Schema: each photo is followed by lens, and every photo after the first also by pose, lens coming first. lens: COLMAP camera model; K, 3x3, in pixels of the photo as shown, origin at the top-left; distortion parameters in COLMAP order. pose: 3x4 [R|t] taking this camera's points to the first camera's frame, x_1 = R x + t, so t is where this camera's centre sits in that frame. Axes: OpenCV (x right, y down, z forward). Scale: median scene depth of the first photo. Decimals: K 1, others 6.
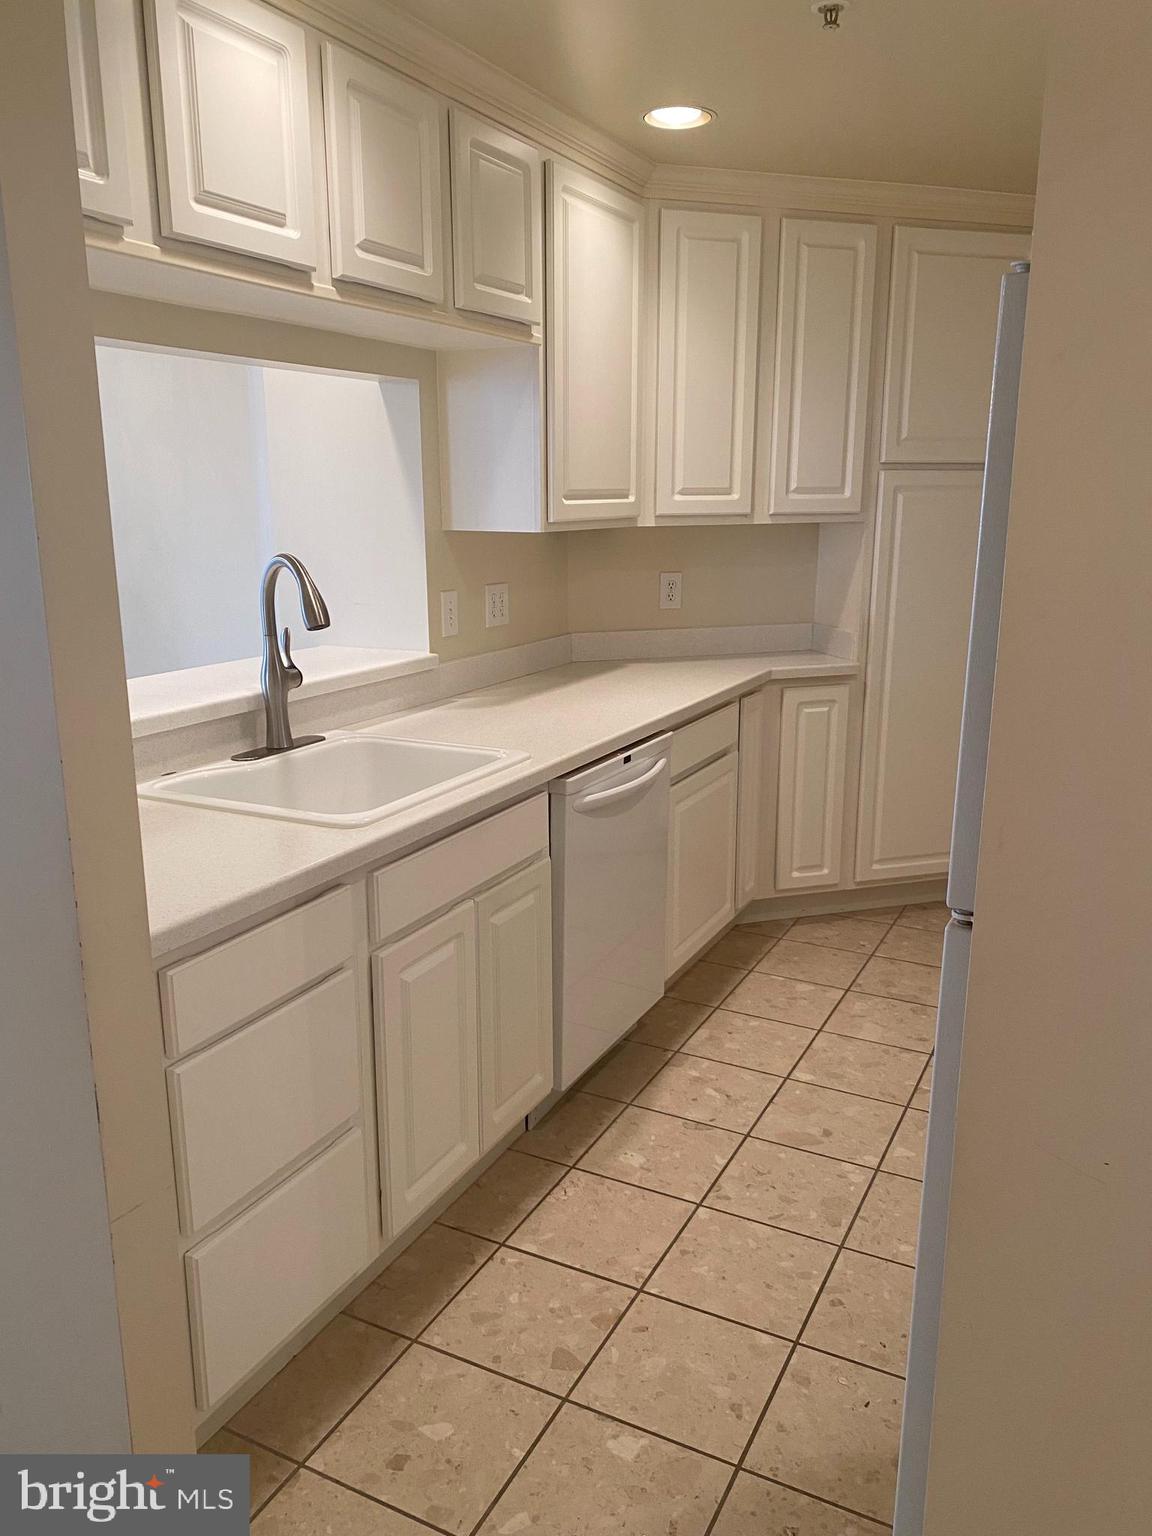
lens RADIAL K [[1170.4, 0, 575.7], [0, 1170.4, 781.6], [0, 0, 1]] dist [0.039204, -0.038151]
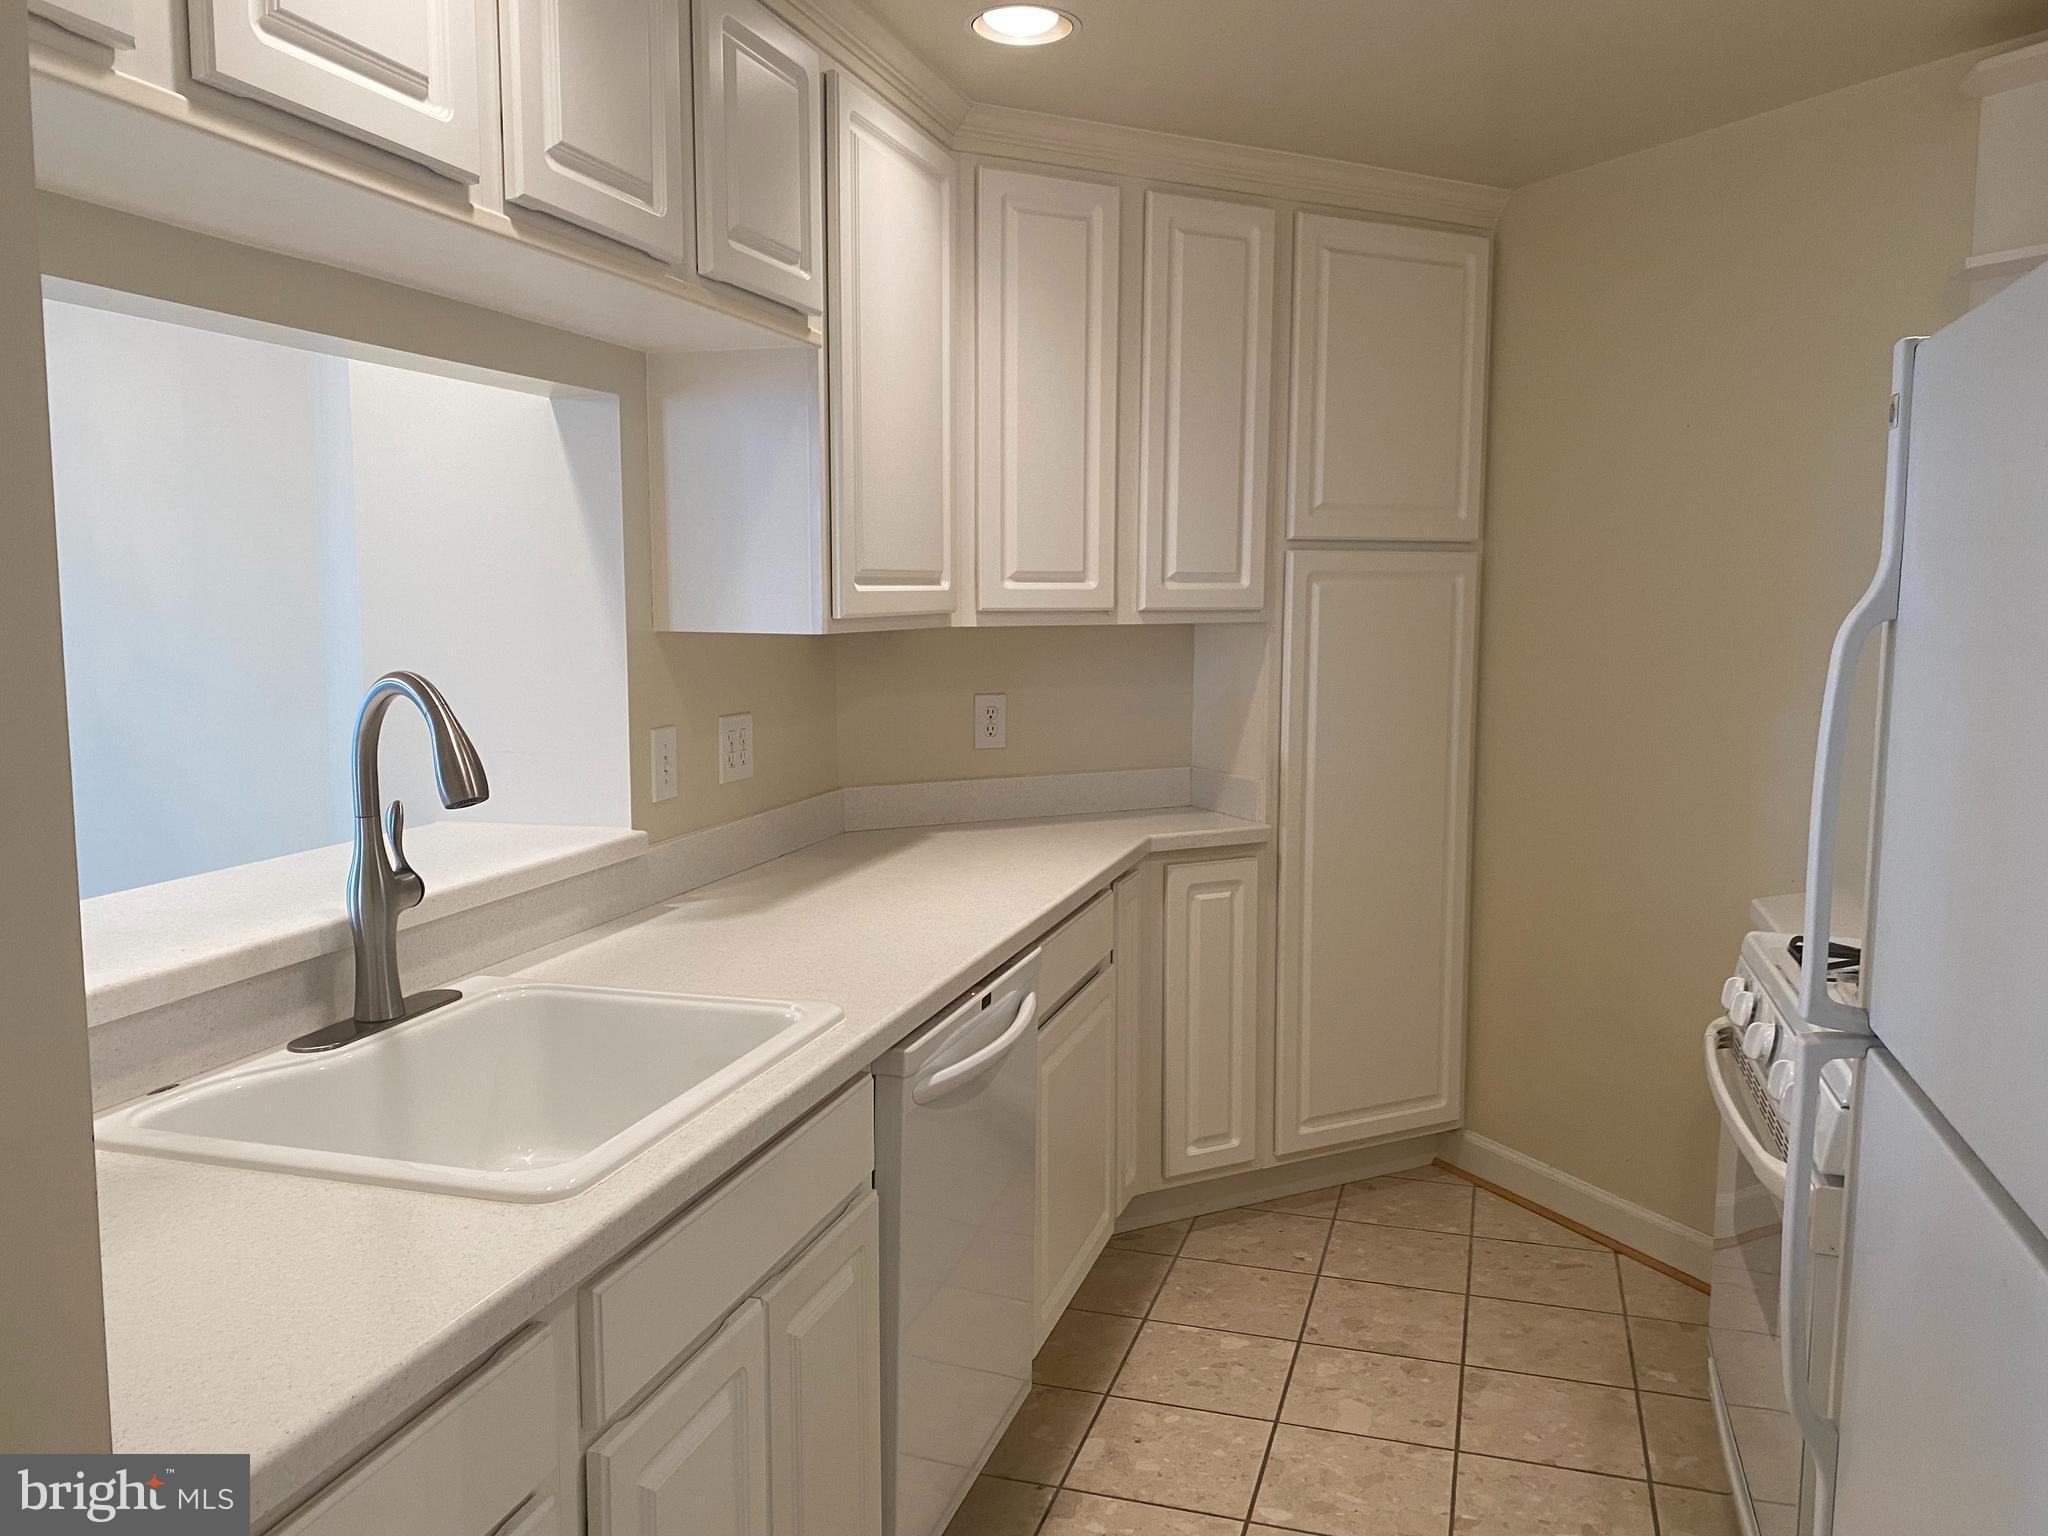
lens RADIAL K [[1560.6, 0, 1029.5], [0, 1560.6, 757.0], [0, 0, 1]] dist [0.039204, -0.038151]
pose [[0.983777, -0.013756, 0.178867, -0.071499], [0.037461, 0.990828, -0.129832, -0.037178], [-0.175441, 0.134426, 0.975269, 0.183584]]
